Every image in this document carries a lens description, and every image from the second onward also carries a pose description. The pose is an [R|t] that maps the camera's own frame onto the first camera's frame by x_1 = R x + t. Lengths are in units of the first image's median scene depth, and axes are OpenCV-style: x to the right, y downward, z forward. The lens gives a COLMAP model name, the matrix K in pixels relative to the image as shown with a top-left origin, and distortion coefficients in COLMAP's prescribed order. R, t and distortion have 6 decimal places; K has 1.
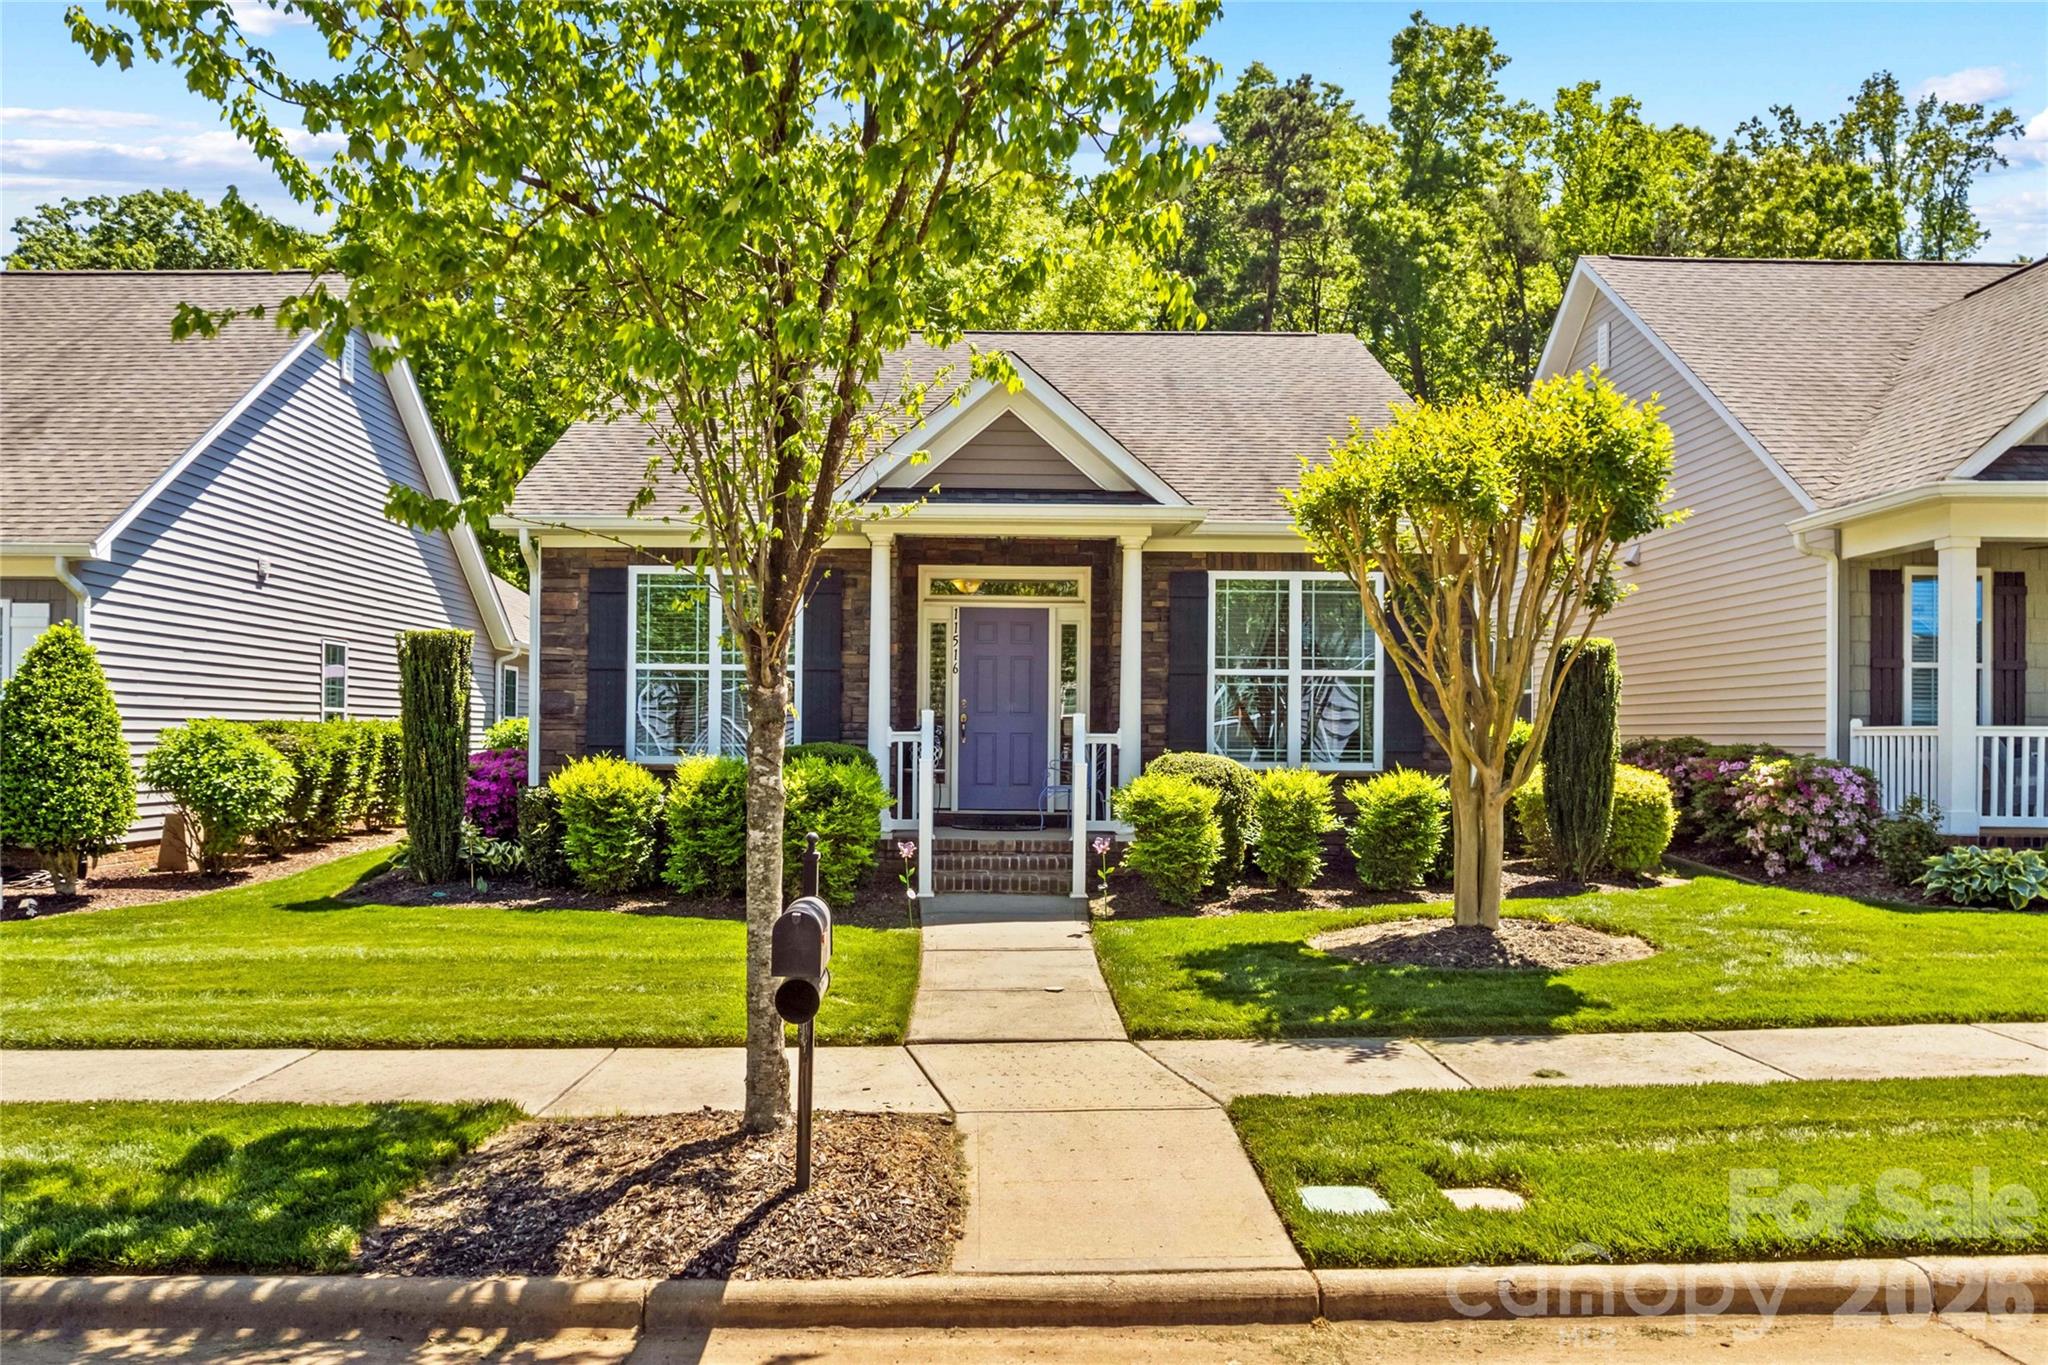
lens RADIAL K [[1622.3, 0, 951.3], [0, 1622.3, 721.7], [0, 0, 1]] dist [-0.037326, 0.005715]
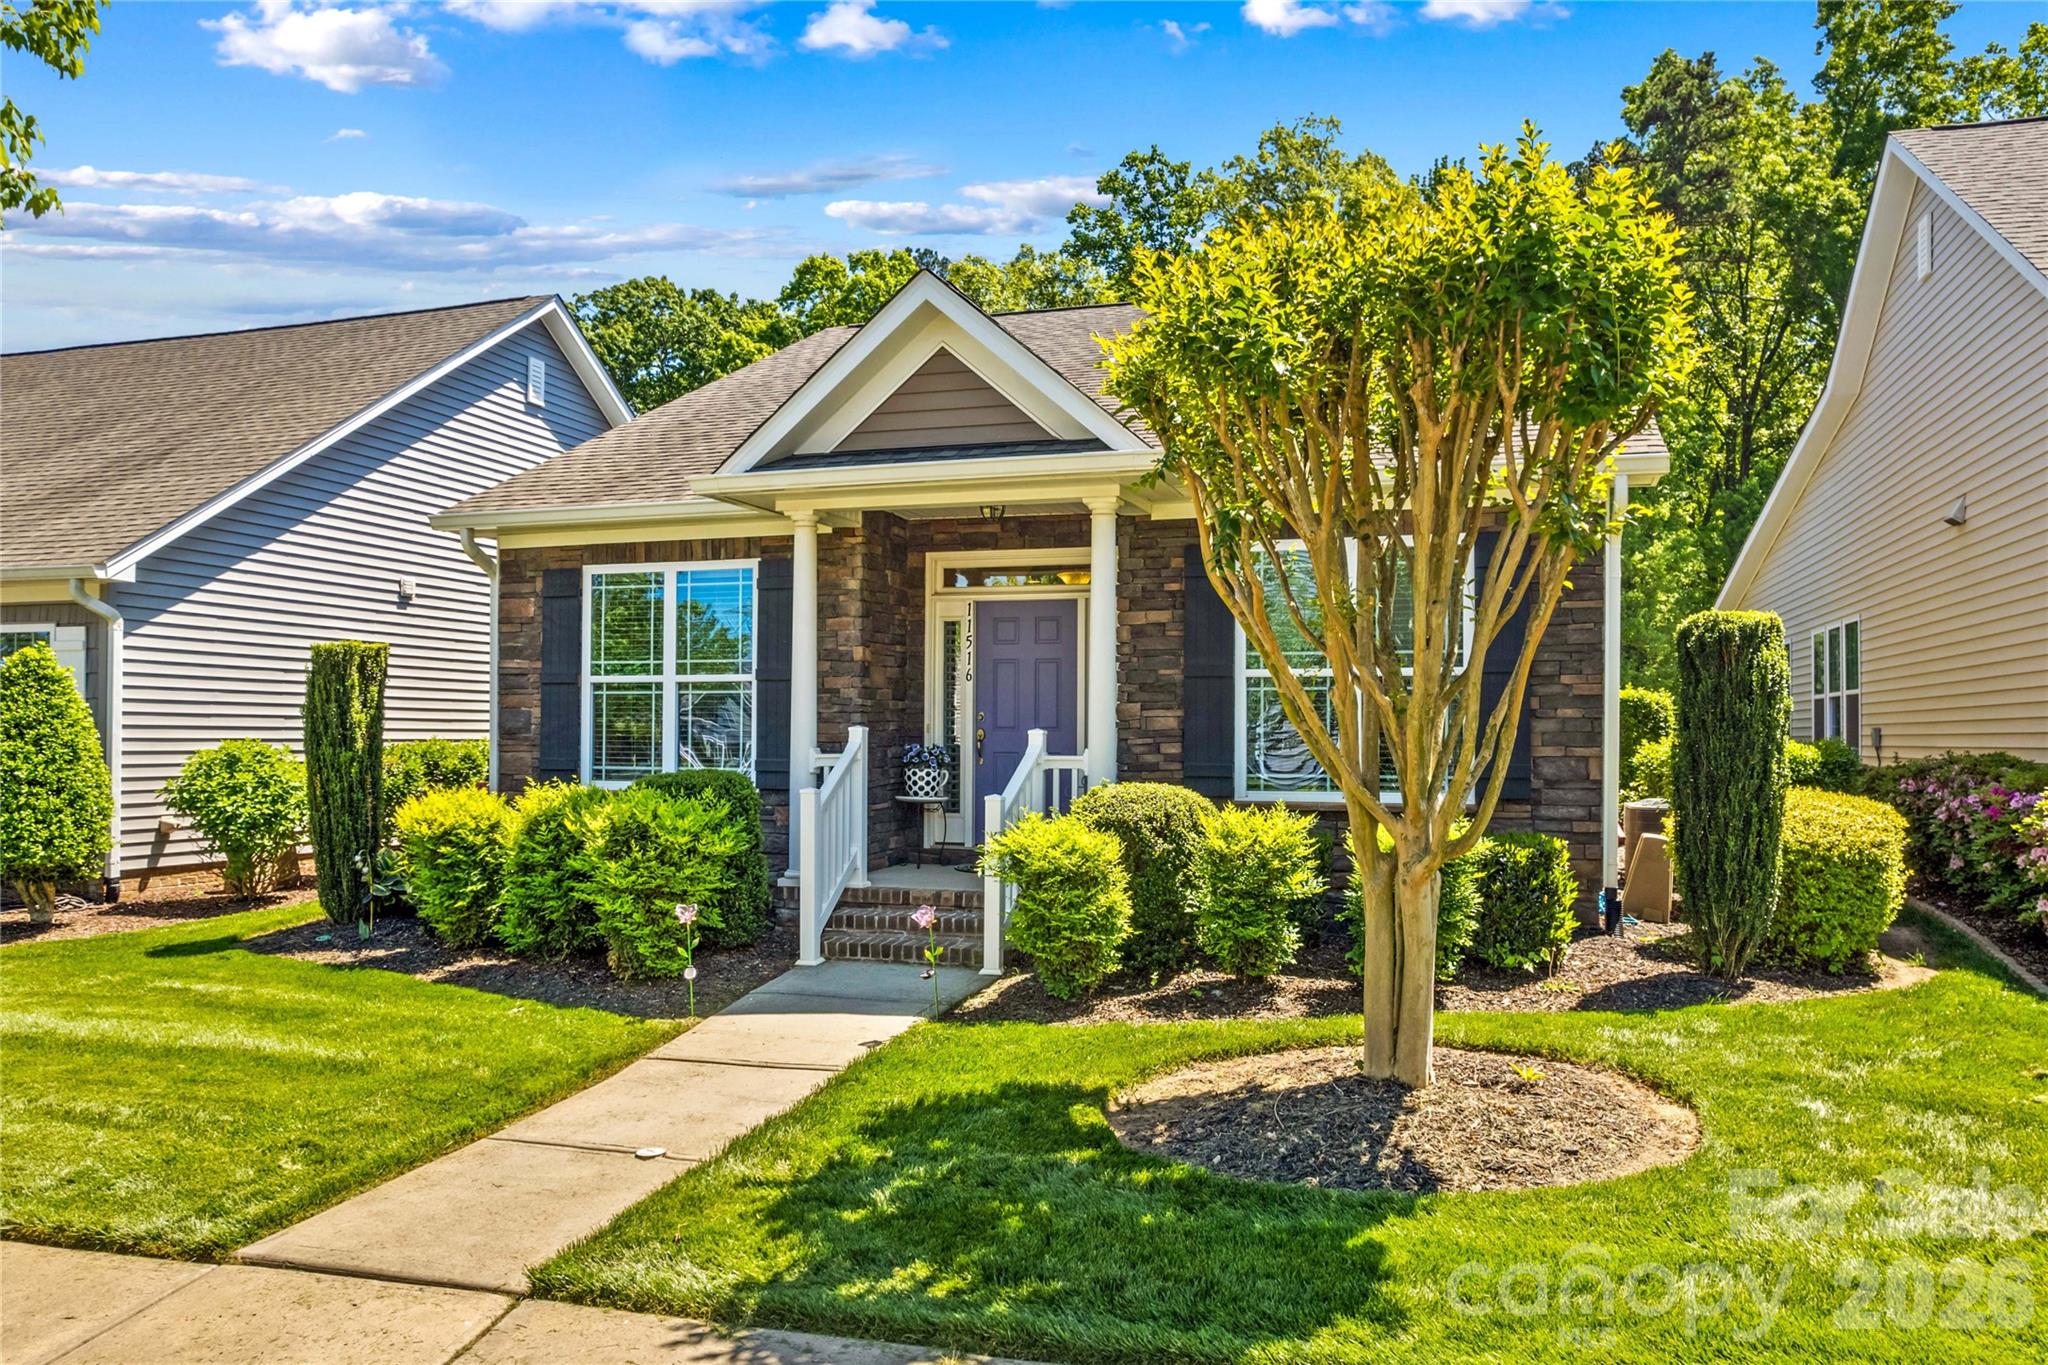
lens RADIAL K [[1445.3, 0, 1022.6], [0, 1445.3, 721.4], [0, 0, 1]] dist [-0.077201, 0.063023]
pose [[0.959449, -0.009294, -0.281729, 0.252310], [0.008411, 0.999955, -0.004342, -0.005893], [0.281757, 0.001796, 0.959484, 0.316922]]
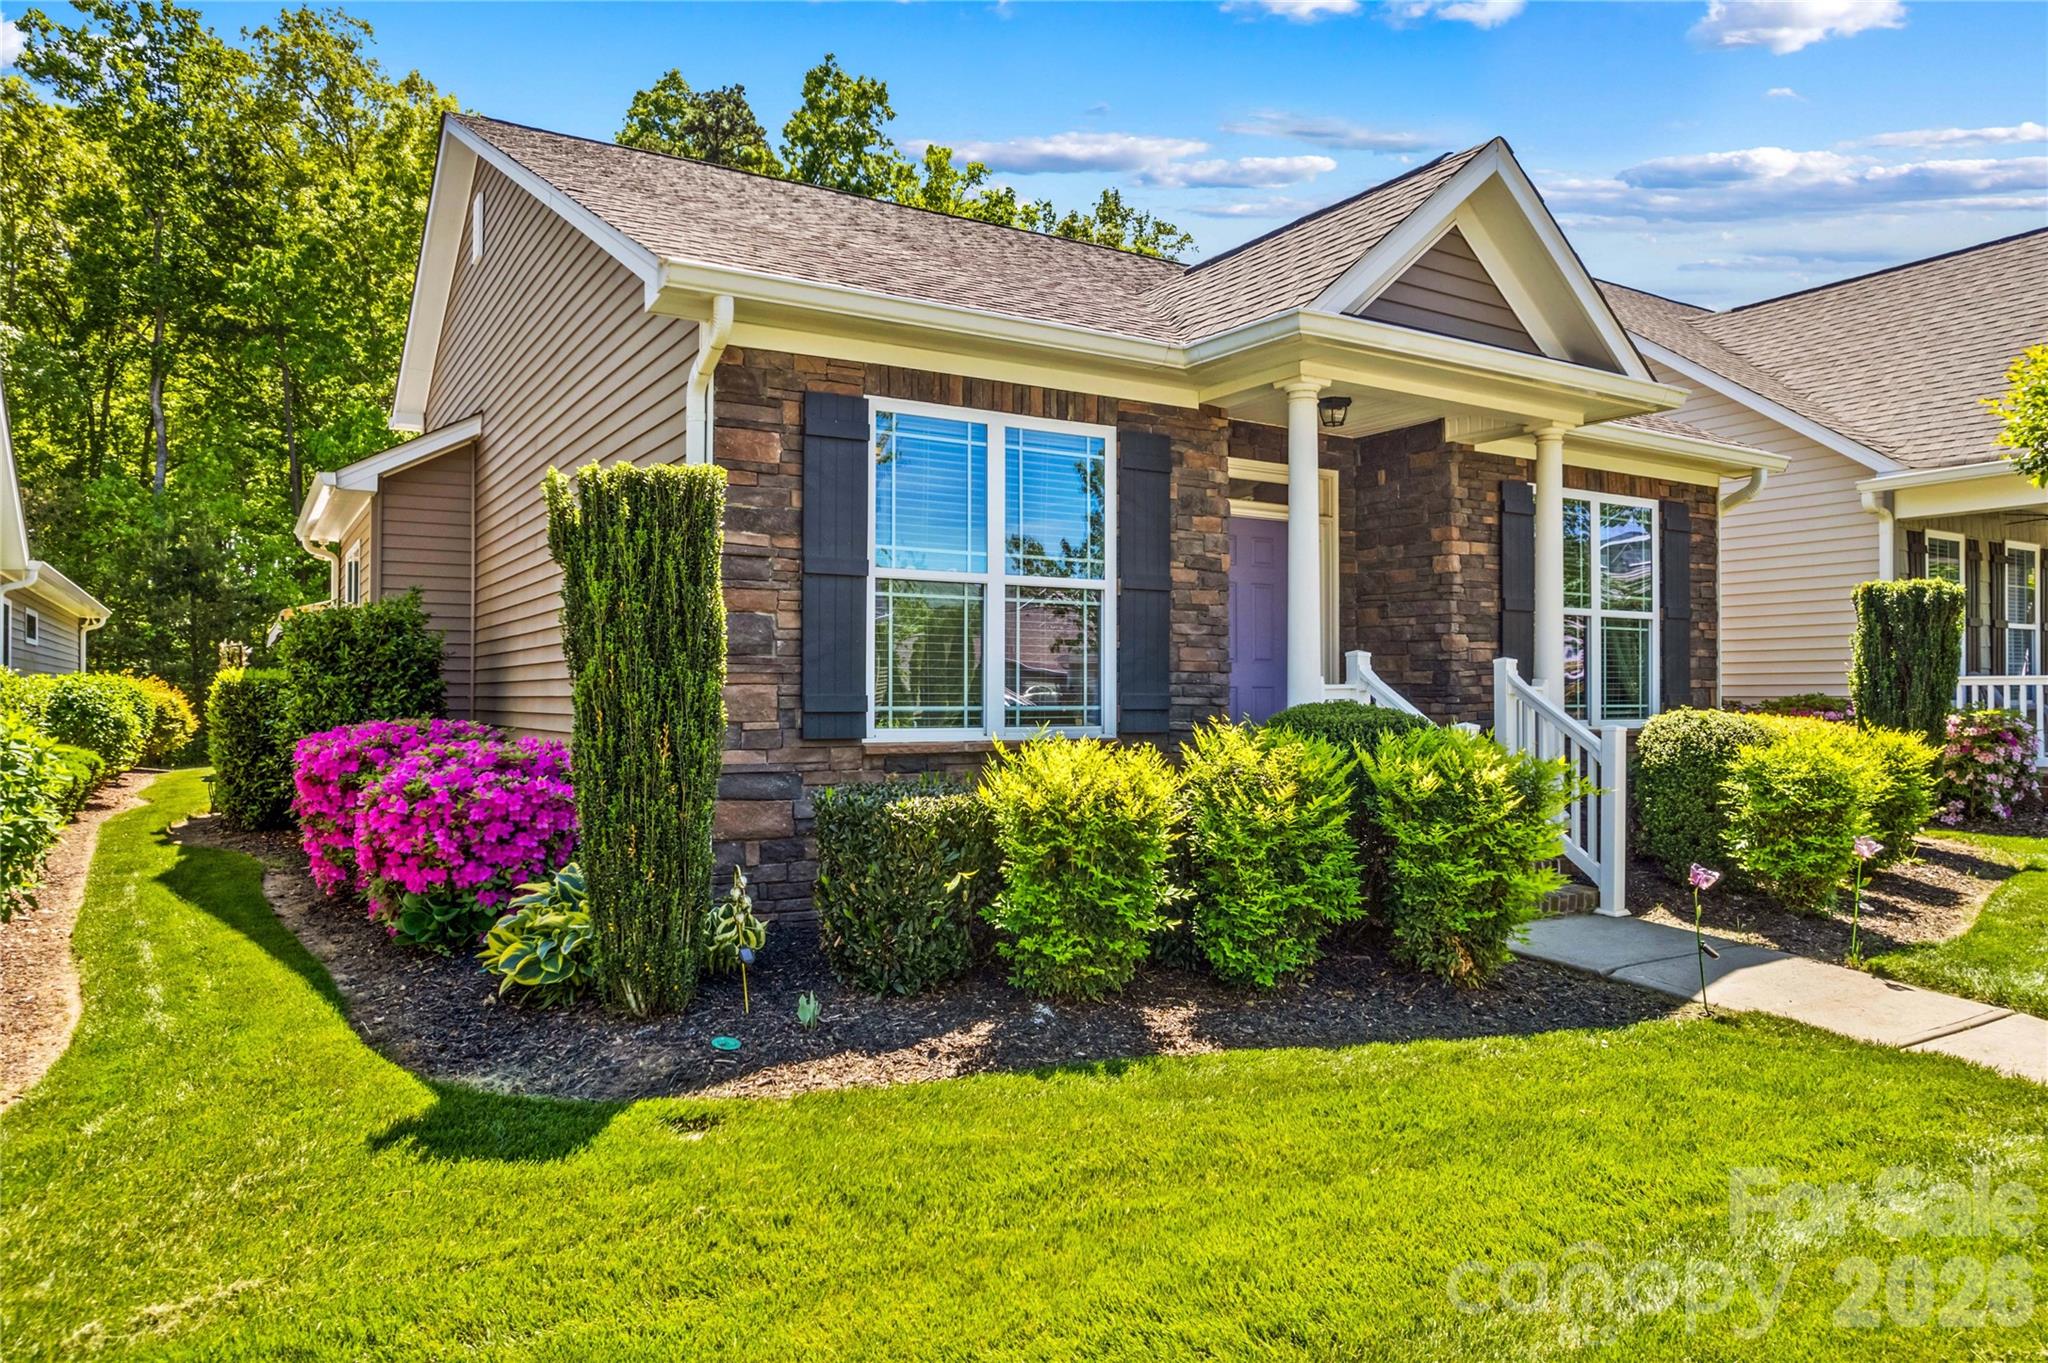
lens RADIAL K [[1350.7, 0, 1024.0], [0, 1350.7, 681.5], [0, 0, 1]] dist [-0.082719, 0.085455]
pose [[0.848795, -0.002620, 0.528715, -0.402591], [0.002312, 0.999997, 0.001243, 0.003860], [-0.528717, 0.000167, 0.848798, 0.570617]]
